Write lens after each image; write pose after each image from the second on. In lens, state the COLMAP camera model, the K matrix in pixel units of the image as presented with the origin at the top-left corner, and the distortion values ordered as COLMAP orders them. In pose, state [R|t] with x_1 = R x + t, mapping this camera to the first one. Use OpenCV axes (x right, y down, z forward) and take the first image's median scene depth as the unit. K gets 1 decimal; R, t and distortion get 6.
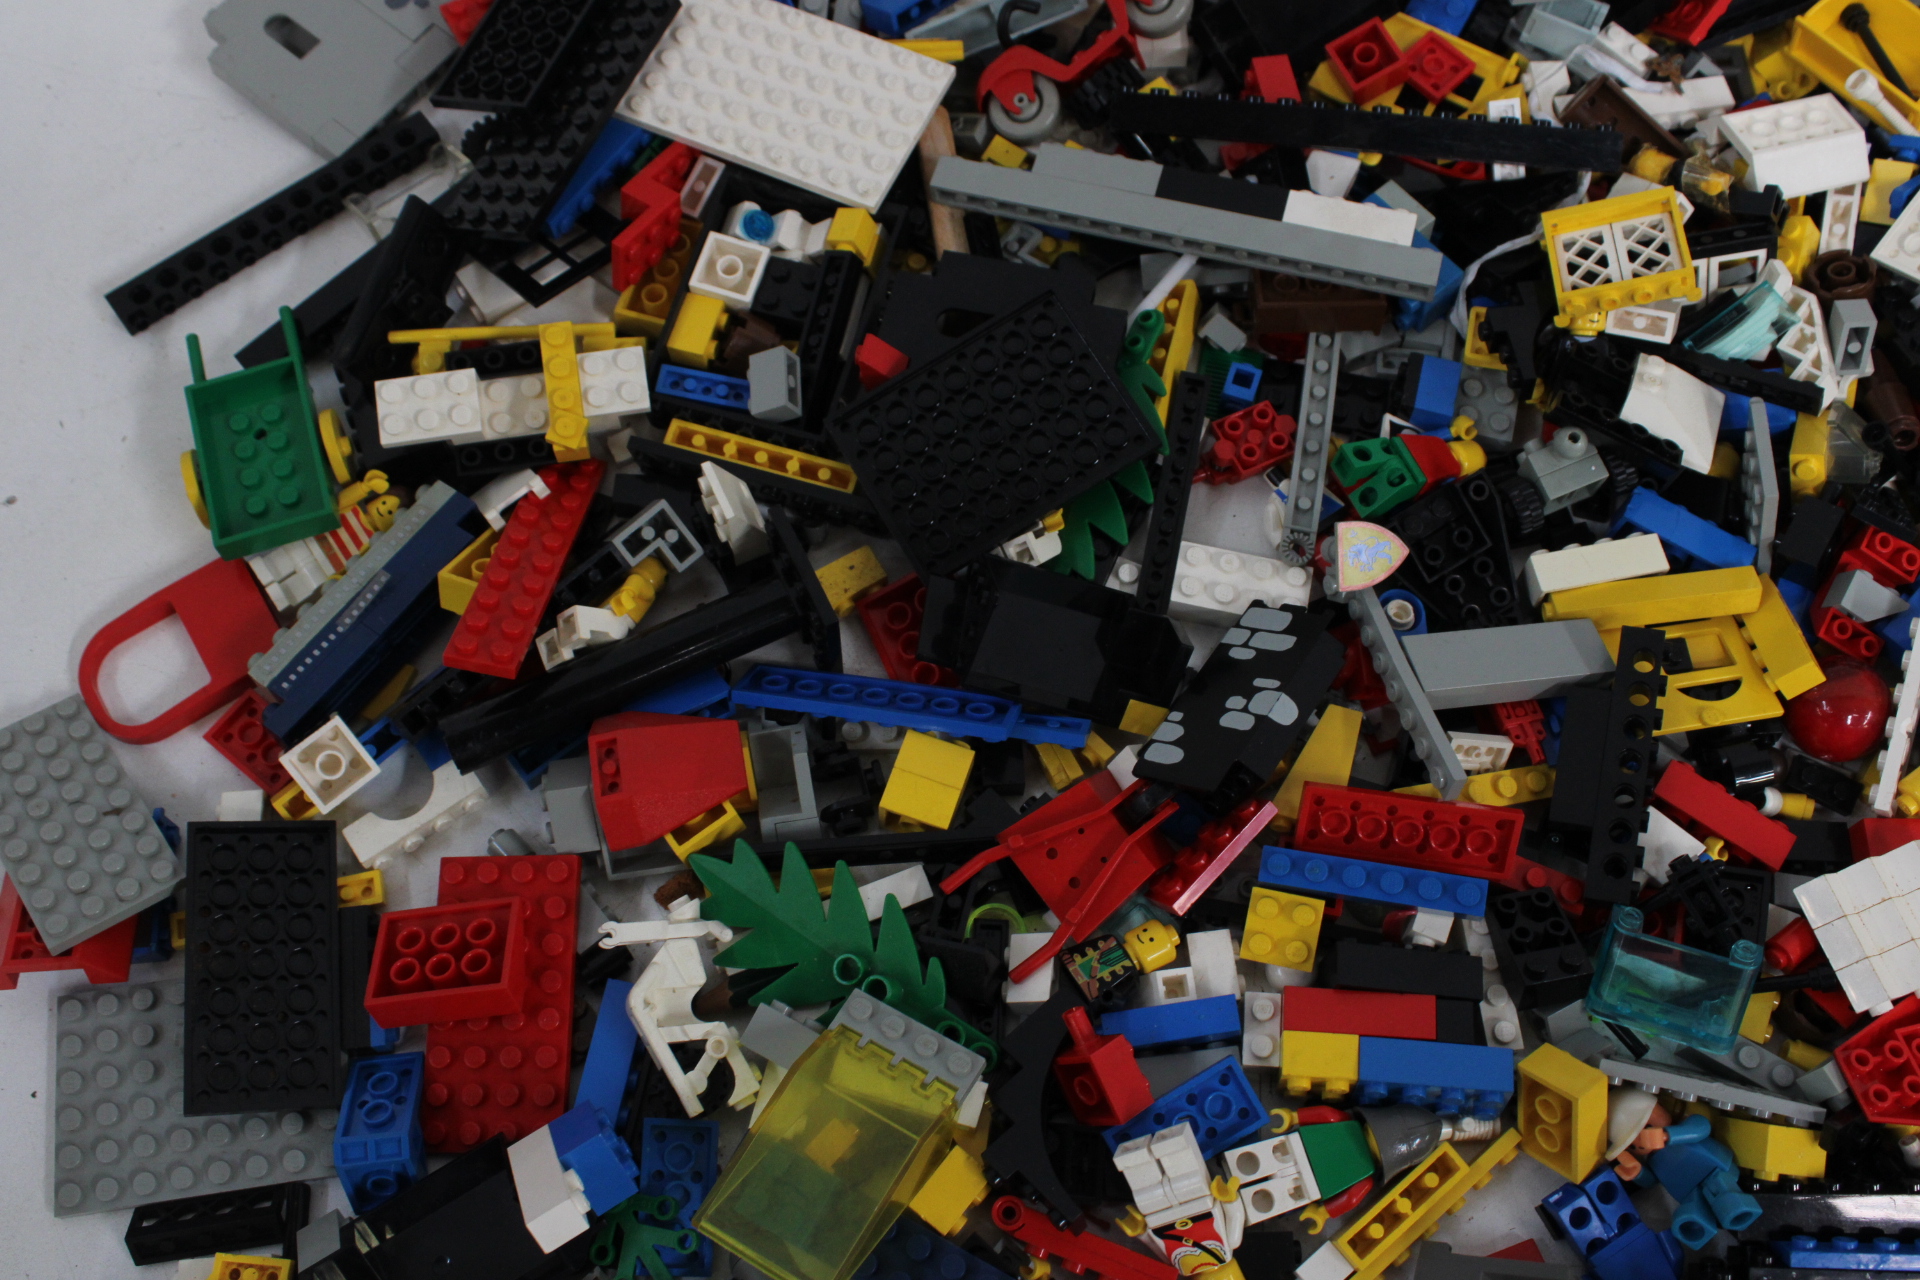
lens RADIAL K [[1880.6, 0, 960.0], [0, 1880.6, 640.0], [0, 0, 1]] dist [-0.142192, 0.132960]
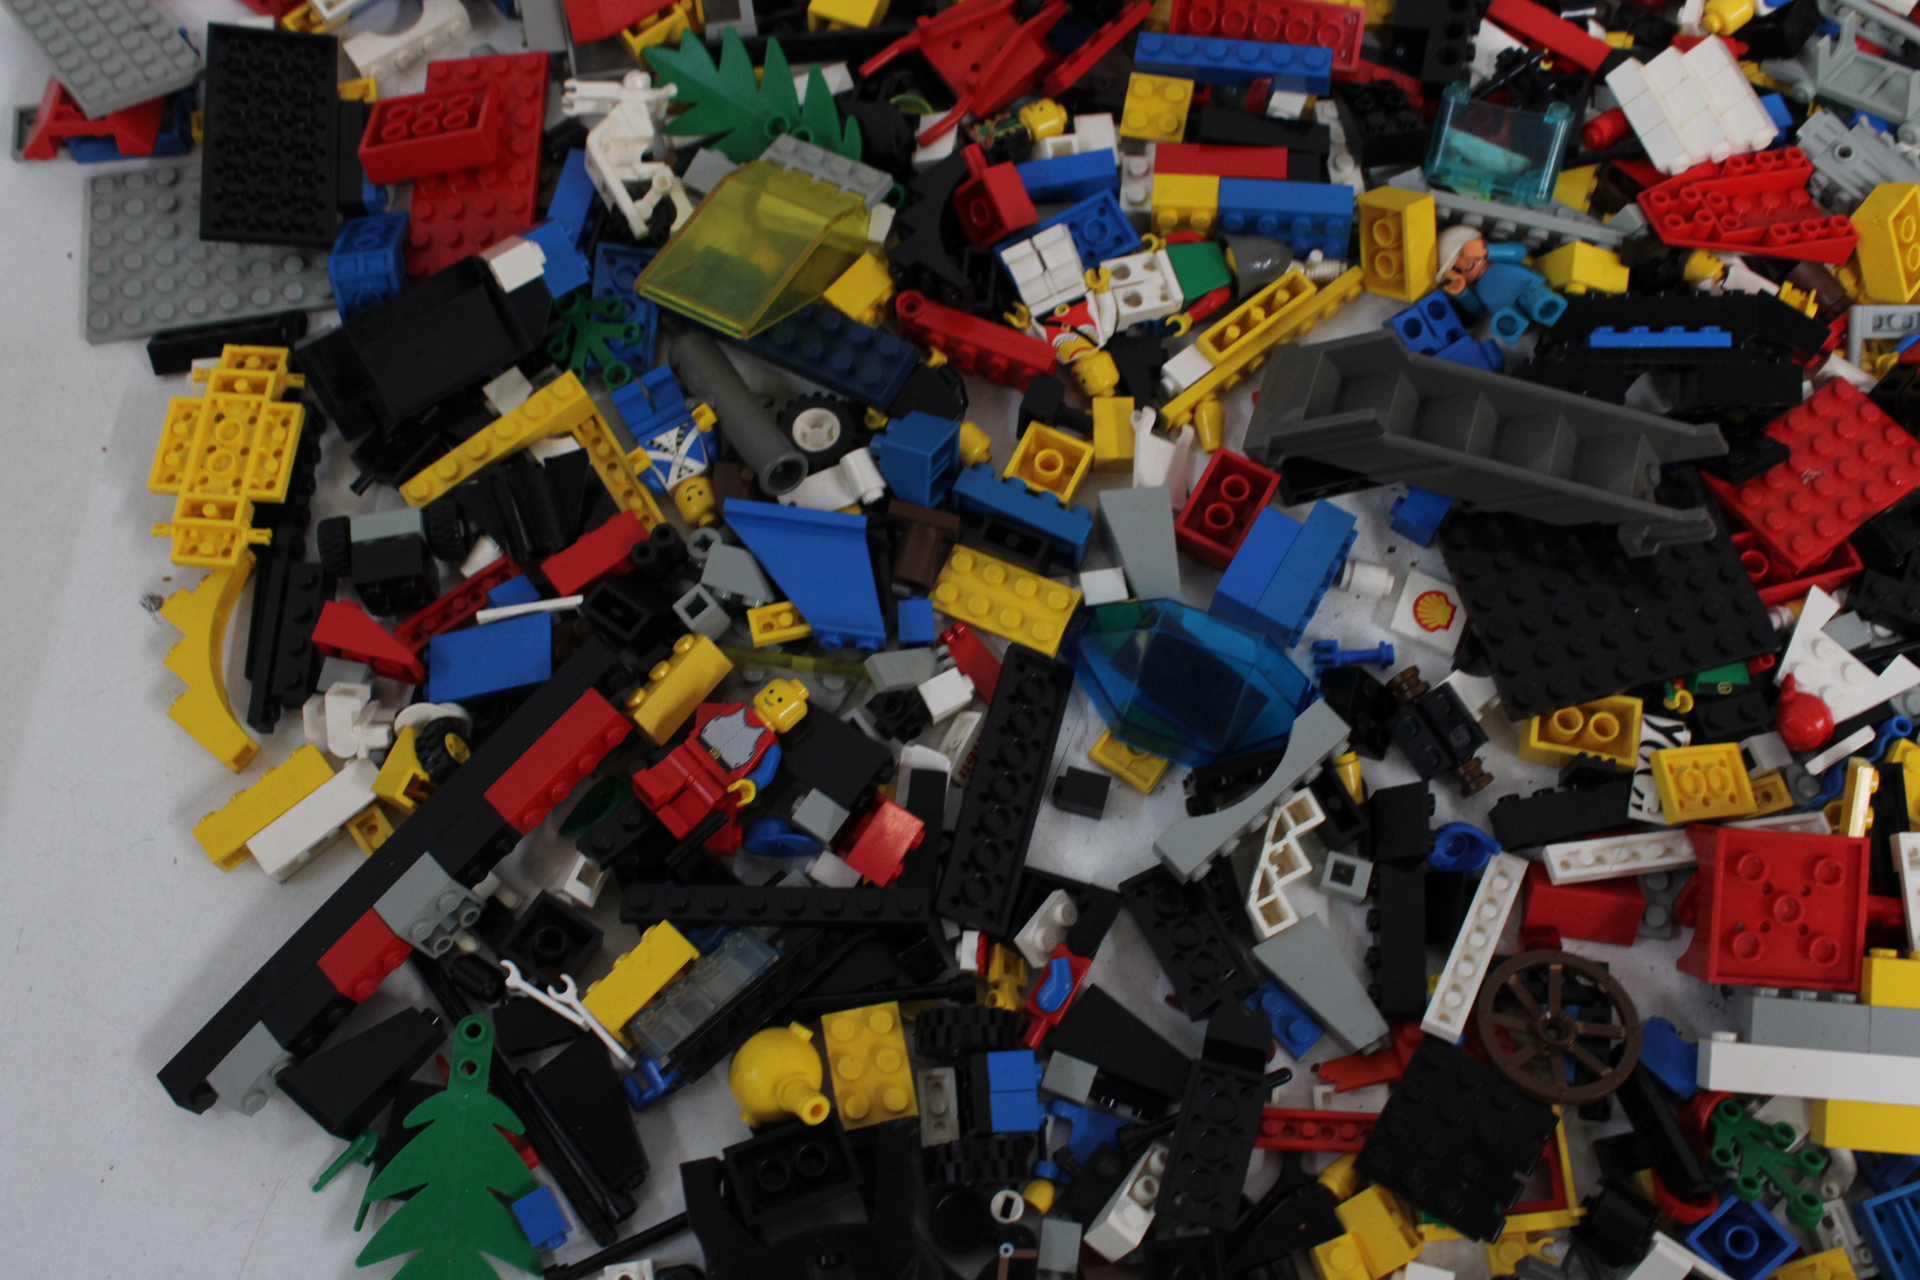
lens RADIAL K [[1880.6, 0, 960.0], [0, 1880.6, 640.0], [0, 0, 1]] dist [-0.142192, 0.132960]
pose [[0.999965, 0.006480, -0.005215, 0.054782], [-0.006274, 0.999230, 0.038720, 0.401482], [0.005462, -0.038686, 0.999236, -0.141676]]
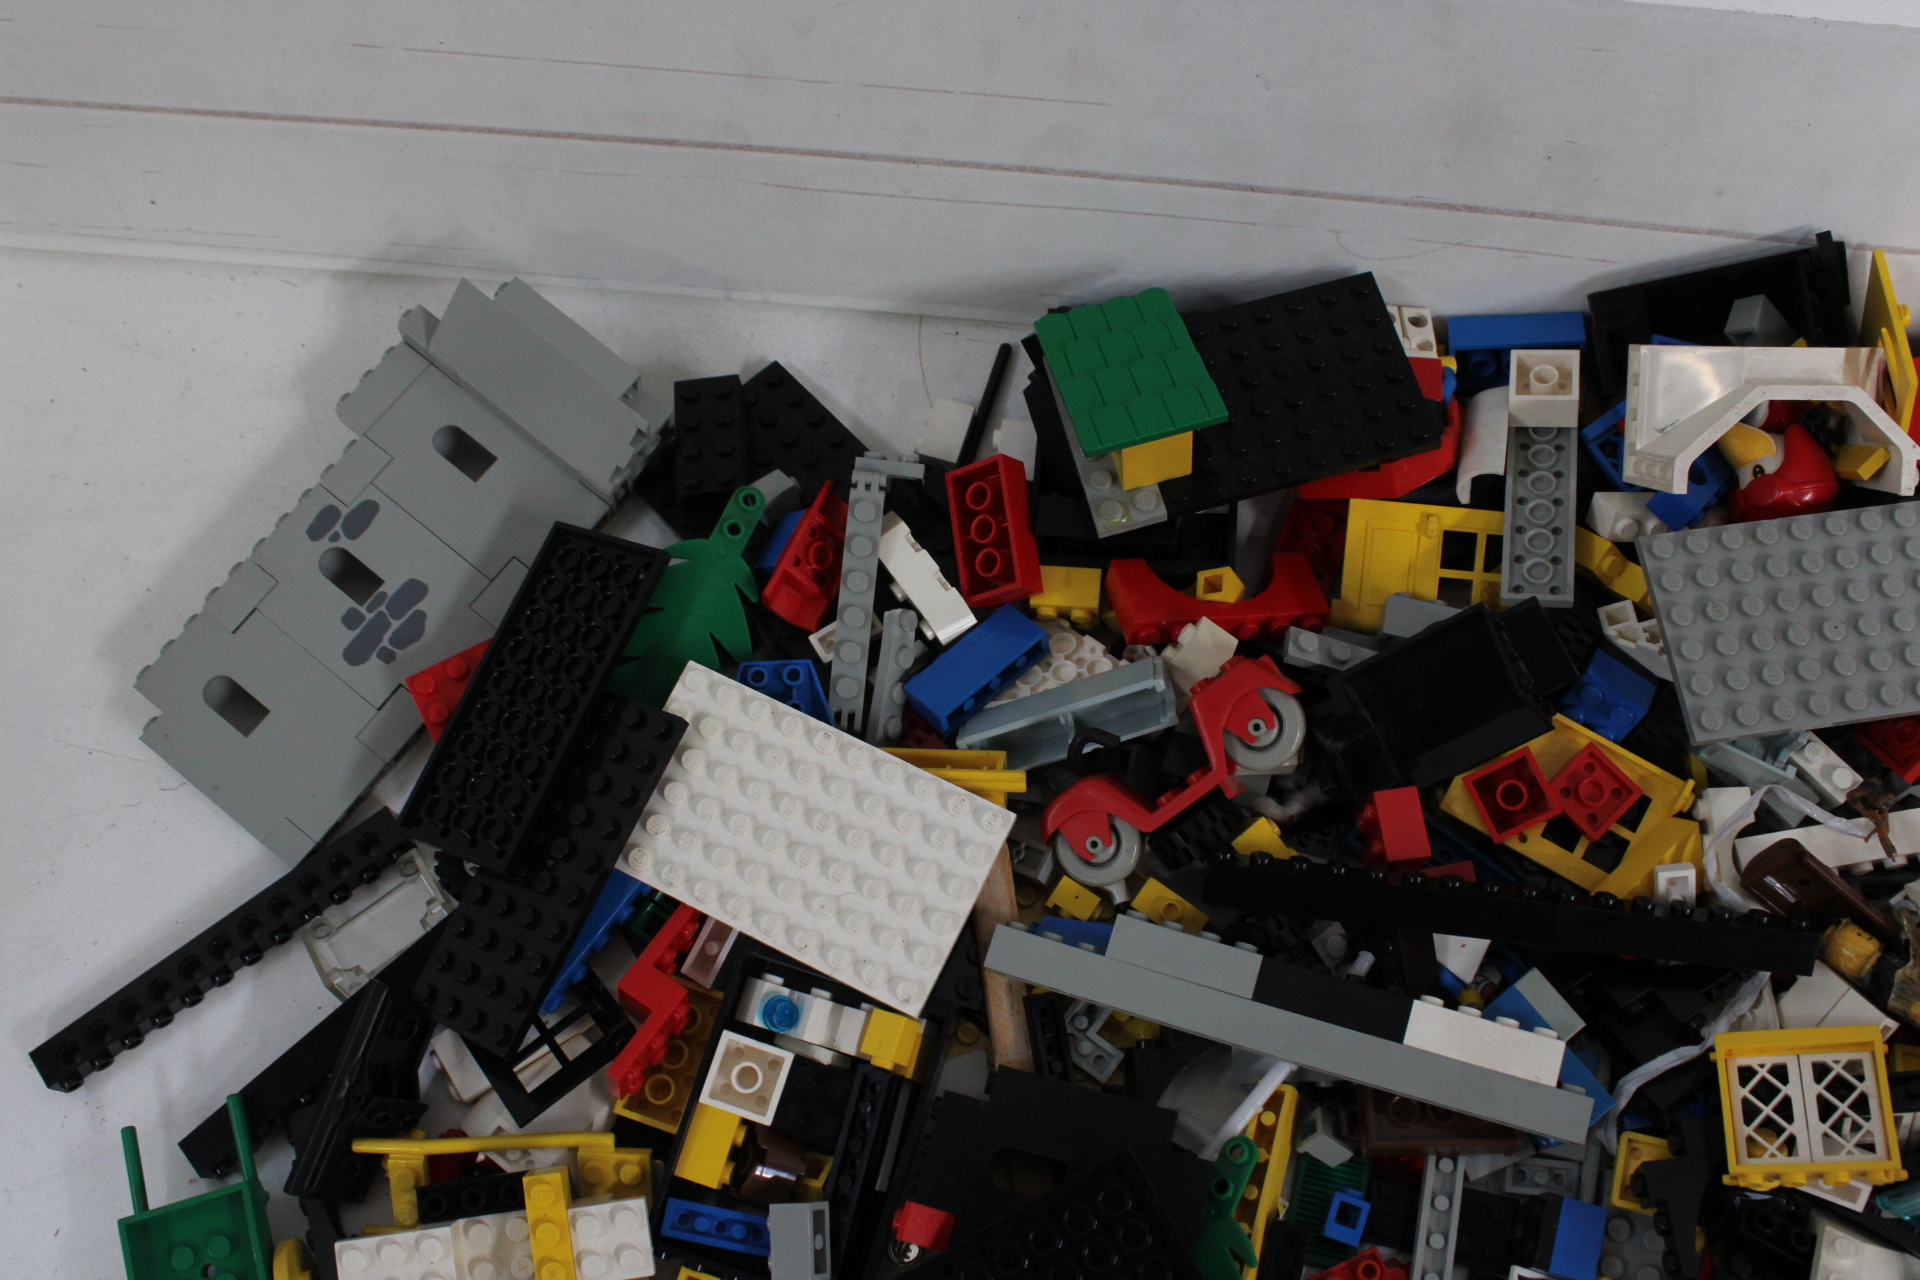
lens RADIAL K [[1880.6, 0, 960.0], [0, 1880.6, 640.0], [0, 0, 1]] dist [-0.142192, 0.132960]
pose [[0.999394, 0.011930, -0.032698, -0.001182], [-0.009577, 0.997416, 0.071202, -0.481887], [0.033462, -0.070846, 0.996926, 0.180452]]
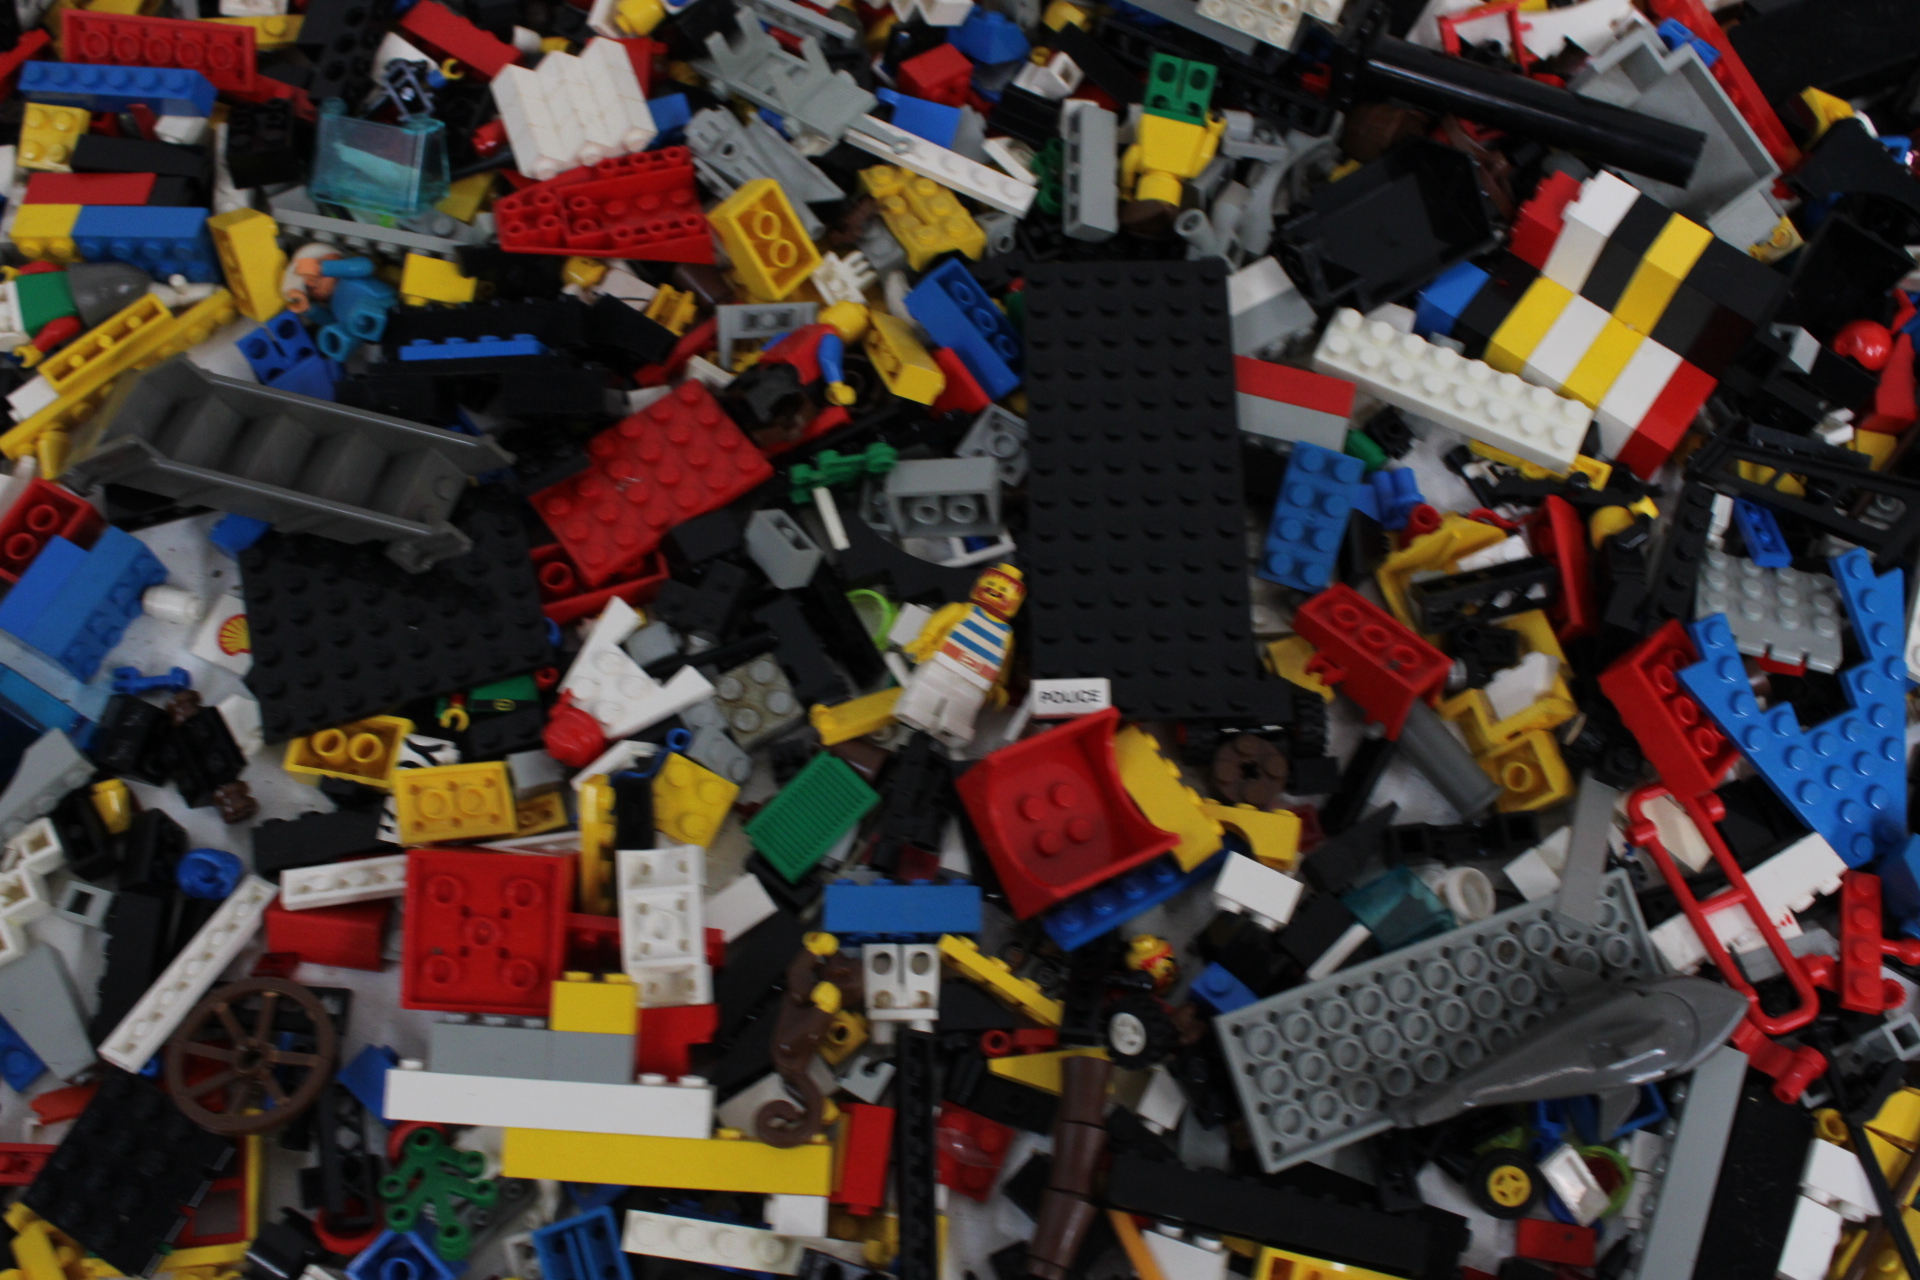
lens RADIAL K [[1880.6, 0, 960.0], [0, 1880.6, 640.0], [0, 0, 1]] dist [-0.142192, 0.132960]
pose [[0.998869, -0.023908, 0.041095, 0.619596], [0.022711, 0.999311, 0.029343, 0.405681], [-0.041768, -0.028377, 0.998724, -0.135931]]
